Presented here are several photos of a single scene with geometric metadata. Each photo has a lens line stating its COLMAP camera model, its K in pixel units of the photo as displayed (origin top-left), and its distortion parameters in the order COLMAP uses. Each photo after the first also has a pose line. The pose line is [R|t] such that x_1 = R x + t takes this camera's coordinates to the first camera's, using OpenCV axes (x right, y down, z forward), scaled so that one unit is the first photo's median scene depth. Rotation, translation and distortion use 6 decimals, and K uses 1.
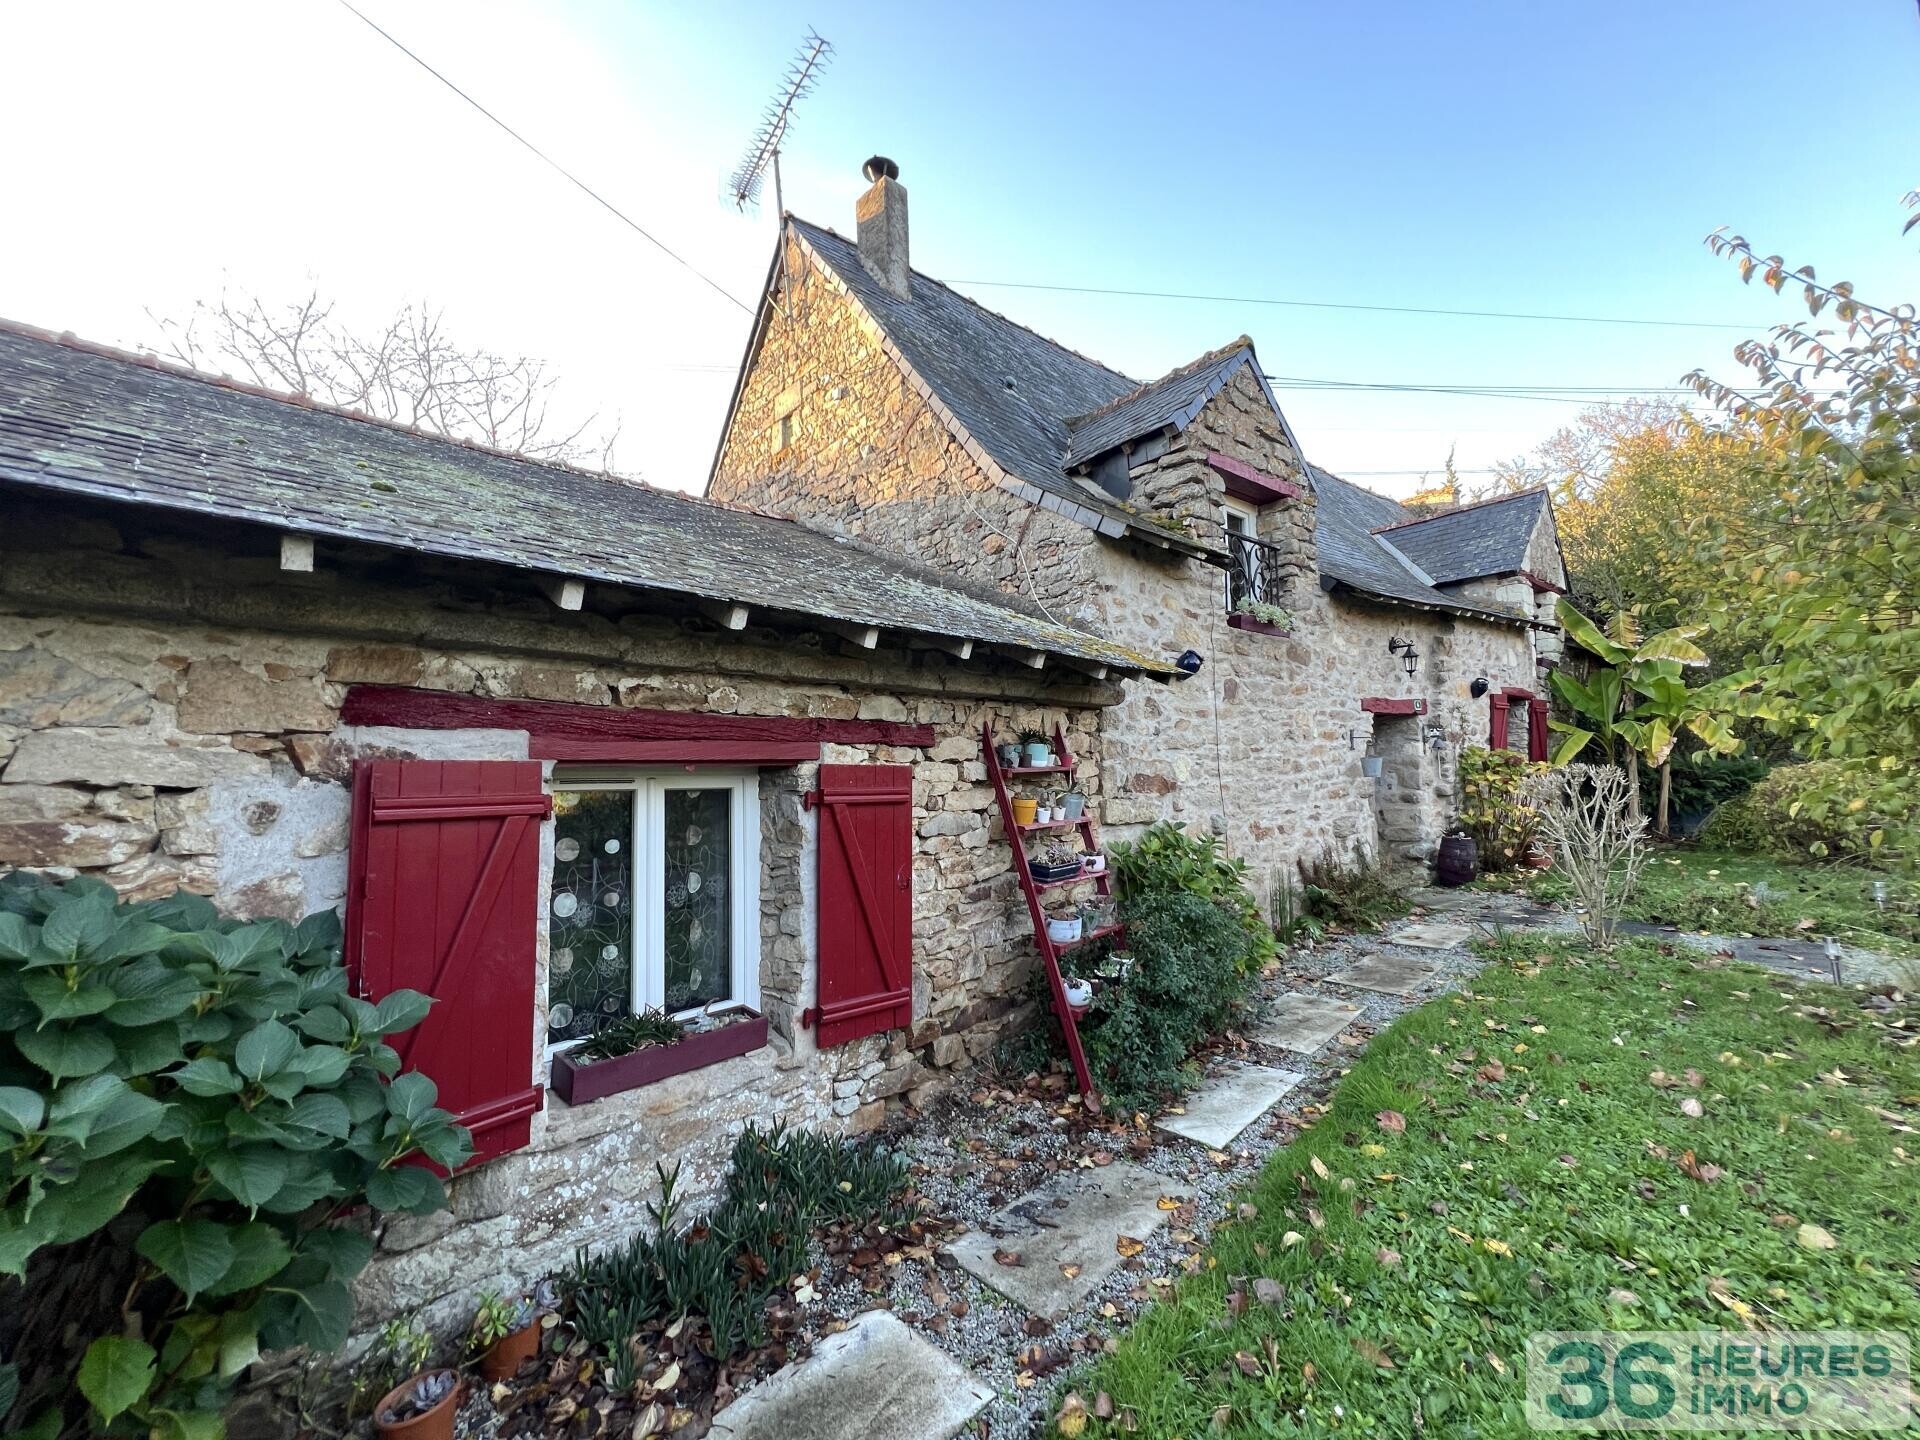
lens RADIAL K [[760.9, 0, 960.0], [0, 760.9, 720.3], [0, 0, 1]] dist [-0.001953, -0.000188]
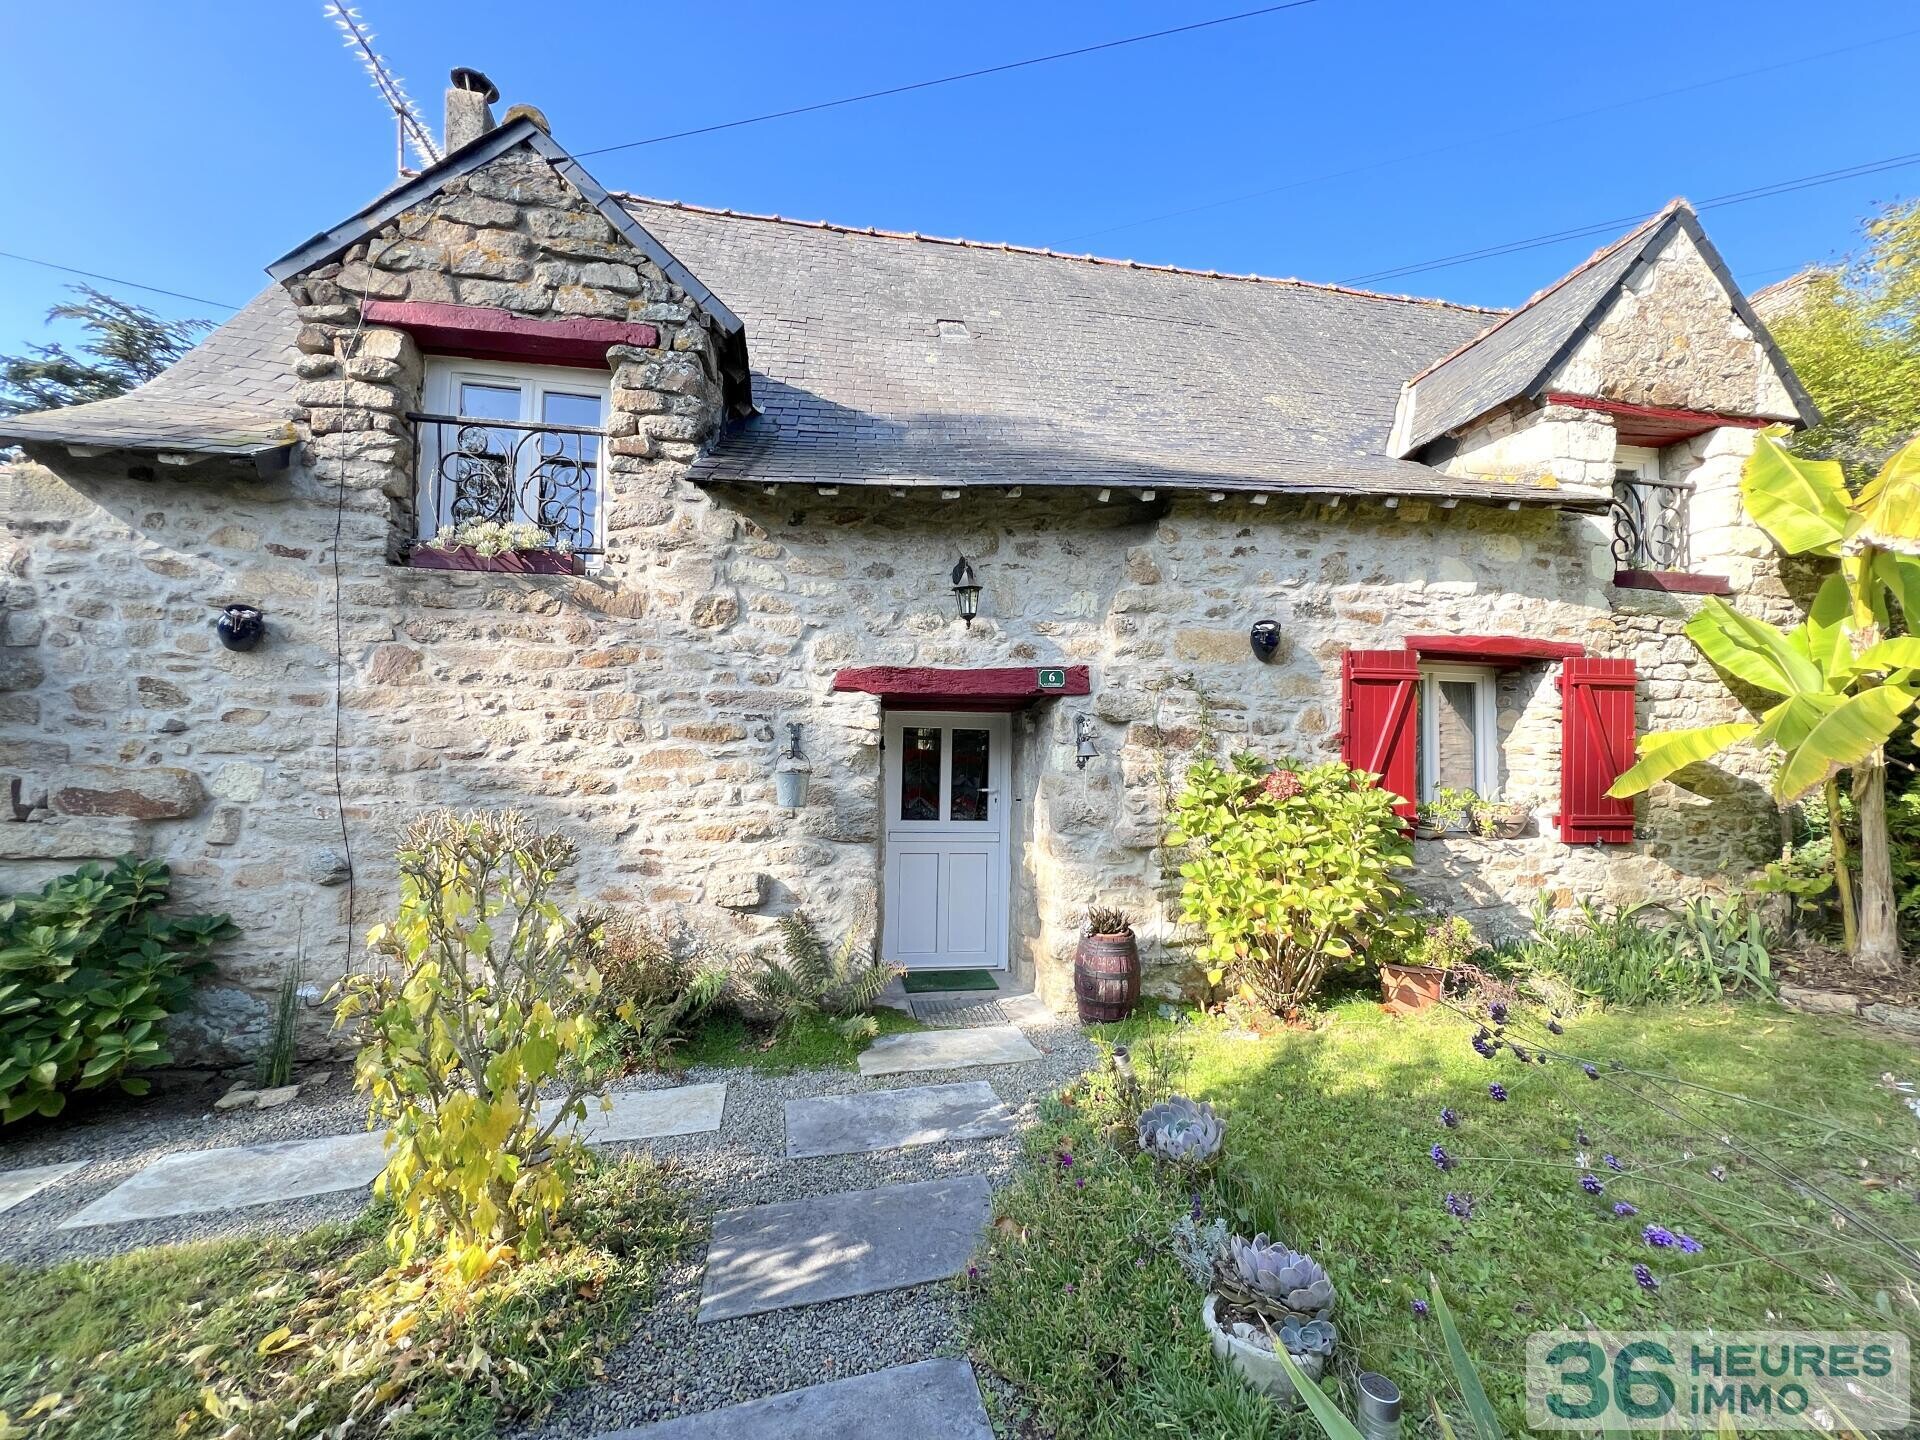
lens RADIAL K [[760.9, 0, 960.0], [0, 760.9, 722.1], [0, 0, 1]] dist [-0.001953, -0.000188]
pose [[0.873141, 0.002123, -0.487463, 0.984334], [0.005546, 0.999883, 0.014289, 0.003250], [0.487436, -0.015180, 0.873027, 0.605940]]
